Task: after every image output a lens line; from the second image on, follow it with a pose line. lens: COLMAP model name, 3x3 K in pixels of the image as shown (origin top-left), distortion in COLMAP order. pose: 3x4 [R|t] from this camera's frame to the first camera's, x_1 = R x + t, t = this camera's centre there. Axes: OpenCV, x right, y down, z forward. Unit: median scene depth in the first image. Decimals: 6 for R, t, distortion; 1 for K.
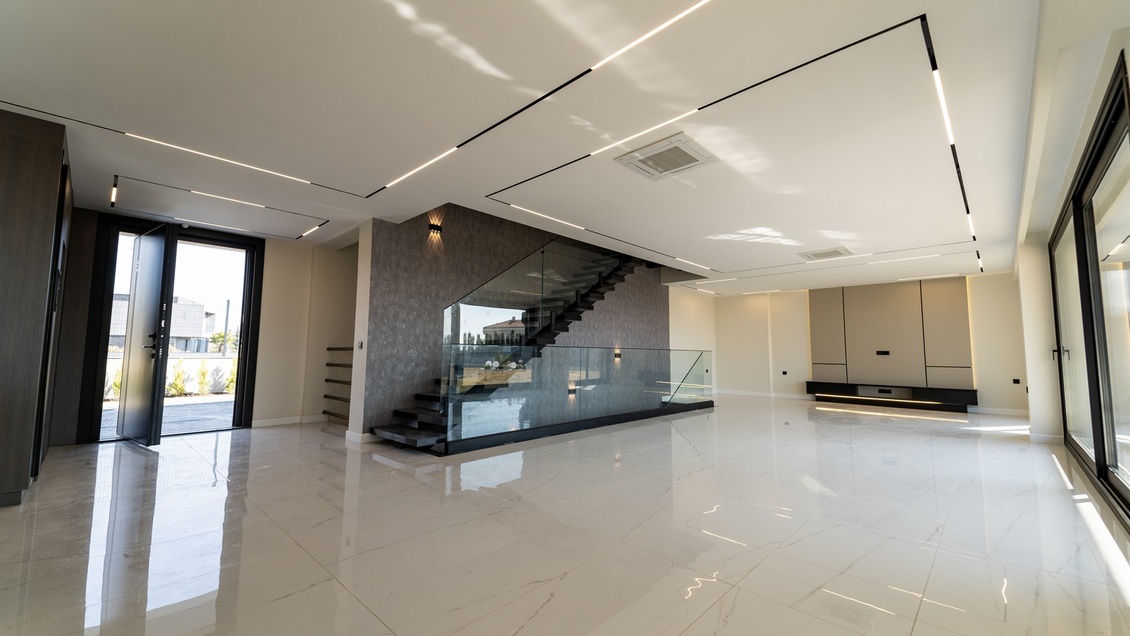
lens RADIAL K [[433.3, 0, 565.0], [0, 433.3, 318.0], [0, 0, 1]] dist [0.066220, -0.030128]
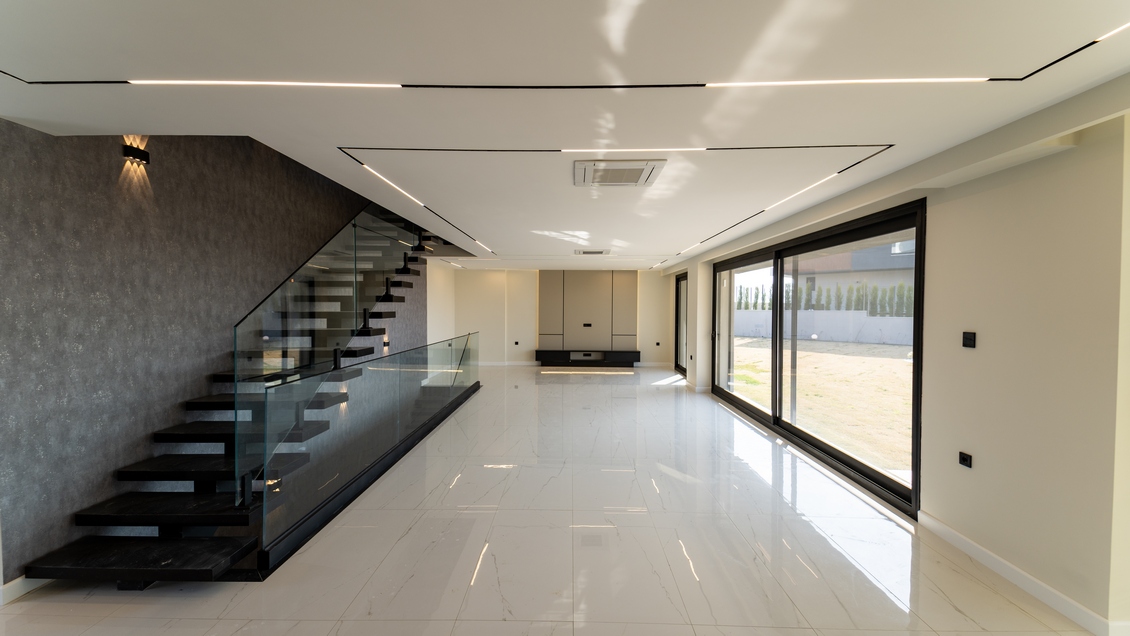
lens RADIAL K [[433.3, 0, 565.0], [0, 433.3, 318.0], [0, 0, 1]] dist [0.066220, -0.030128]
pose [[0.734719, -0.021893, 0.678018, -0.285480], [-0.055689, 0.994159, 0.092447, -0.087303], [-0.676081, -0.105681, 0.729209, 0.230655]]
